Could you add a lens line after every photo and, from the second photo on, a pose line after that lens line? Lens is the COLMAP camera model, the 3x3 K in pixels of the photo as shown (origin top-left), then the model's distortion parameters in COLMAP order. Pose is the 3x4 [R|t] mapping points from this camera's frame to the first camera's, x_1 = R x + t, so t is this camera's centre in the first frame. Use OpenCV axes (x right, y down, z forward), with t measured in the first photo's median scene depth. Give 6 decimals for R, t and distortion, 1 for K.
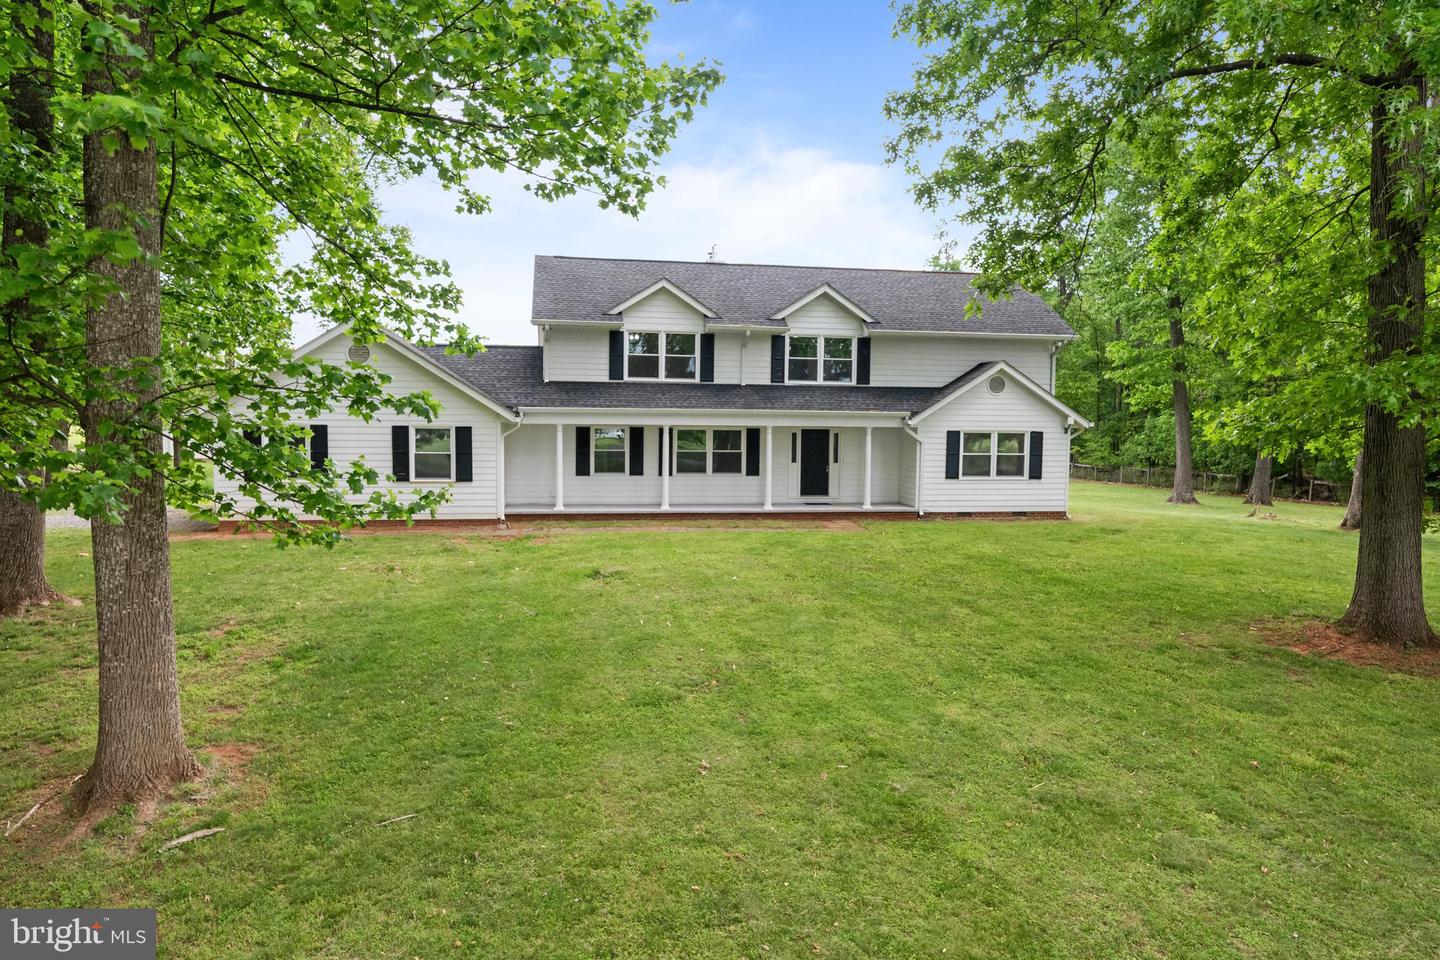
lens RADIAL K [[891.9, 0, 717.1], [0, 891.9, 470.0], [0, 0, 1]] dist [0.004796, 0.002388]
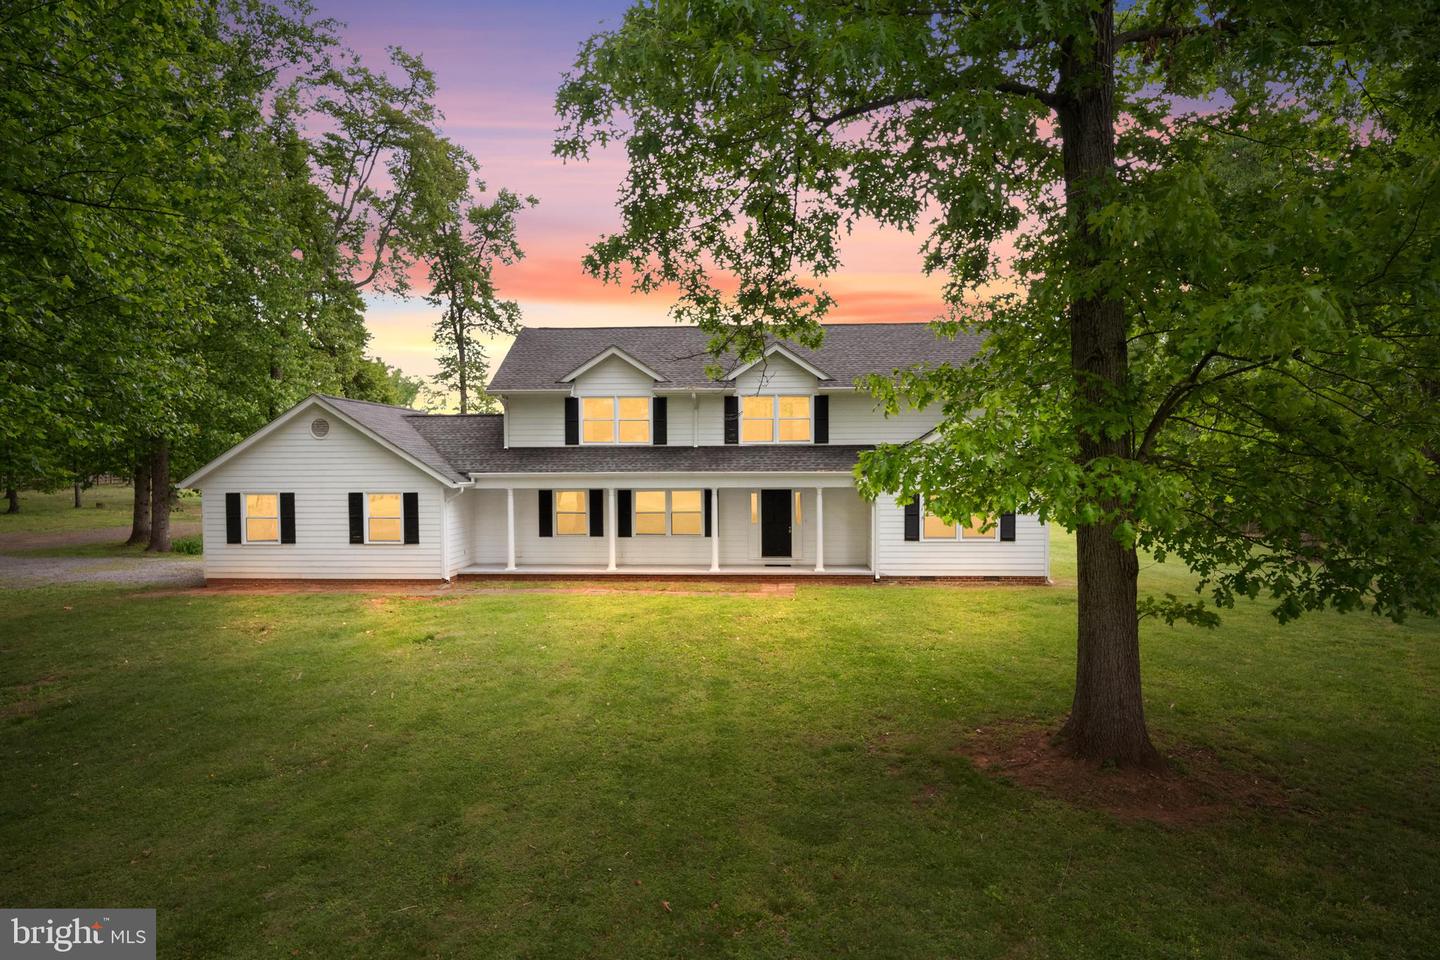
lens RADIAL K [[855.5, 0, 722.4], [0, 855.5, 480.7], [0, 0, 1]] dist [0.000591, 0.000637]
pose [[0.977503, -0.014259, -0.210439, 0.259074], [0.003414, 0.998651, -0.051806, -0.007439], [0.210894, 0.049922, 0.976233, 0.069726]]
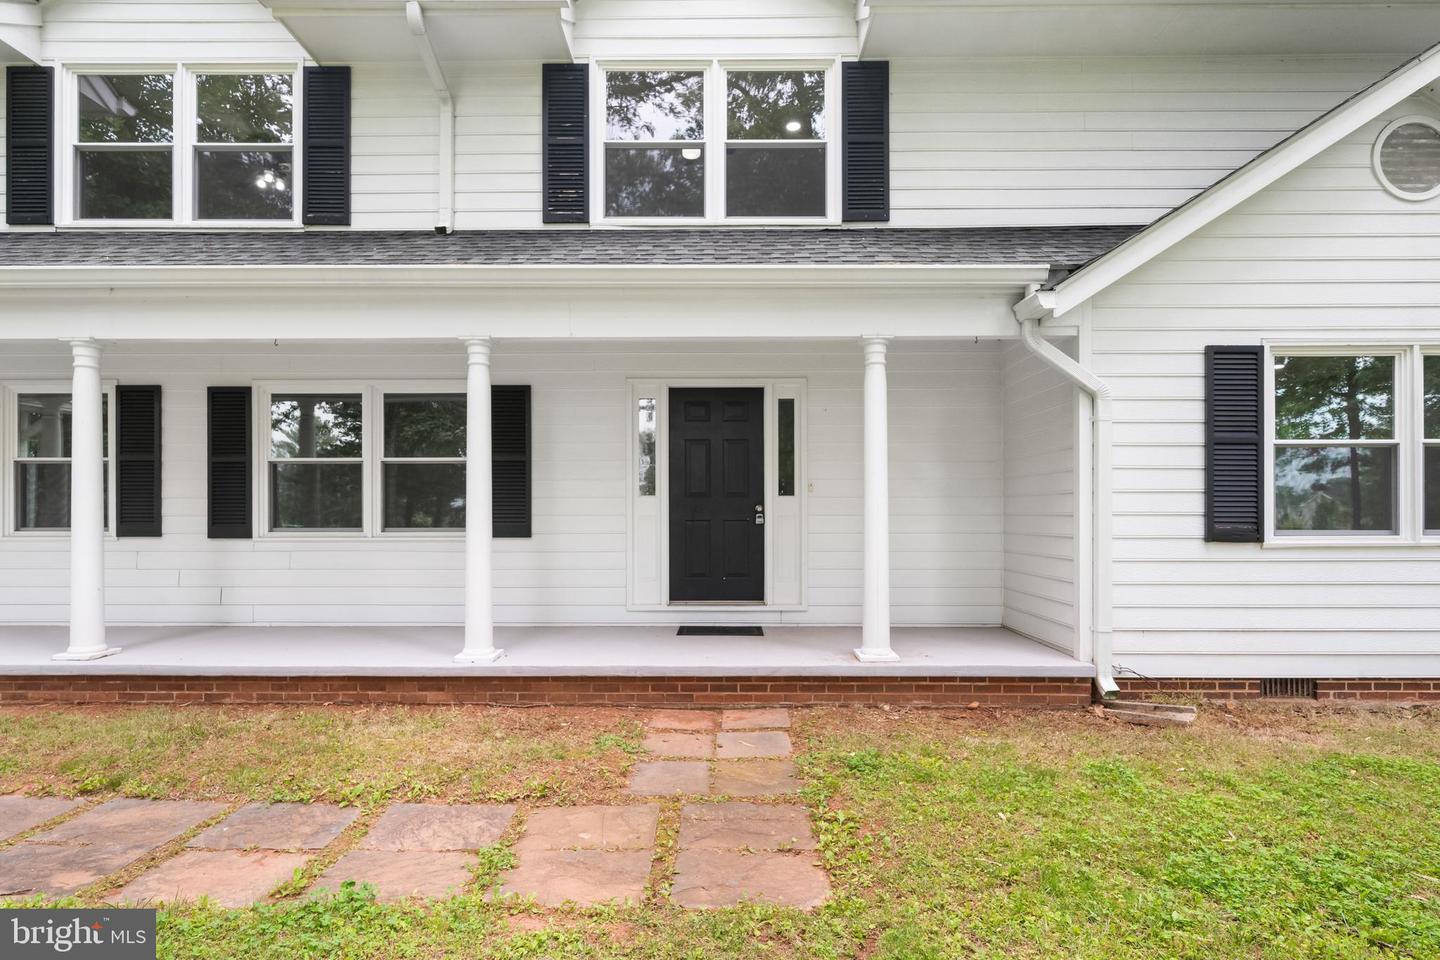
lens RADIAL K [[709.3, 0, 717.0], [0, 709.3, 500.8], [0, 0, 1]] dist [-0.000426, -0.000550]
pose [[0.986202, -0.015378, -0.164829, 0.155794], [0.002905, 0.997130, -0.075649, 0.012888], [0.165519, 0.074127, 0.983417, 0.785380]]
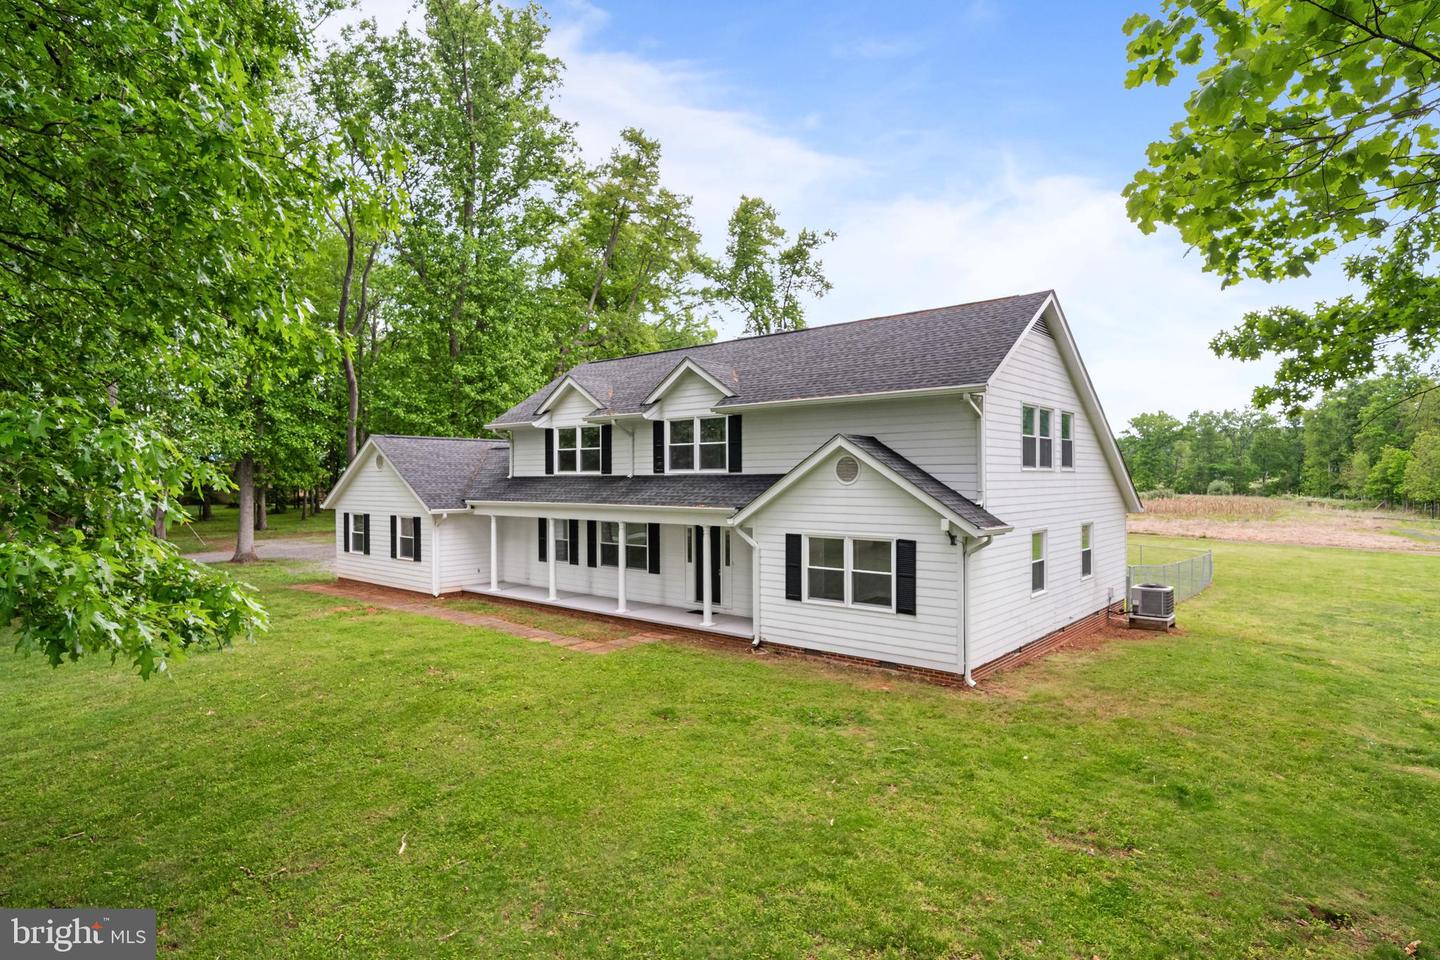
lens RADIAL K [[759.1, 0, 722.9], [0, 759.1, 487.7], [0, 0, 1]] dist [0.001363, -0.000827]
pose [[0.651849, -0.008653, -0.758299, 0.694141], [-0.038700, 0.998252, -0.044659, -0.051555], [0.757361, 0.058457, 0.650375, 0.552716]]
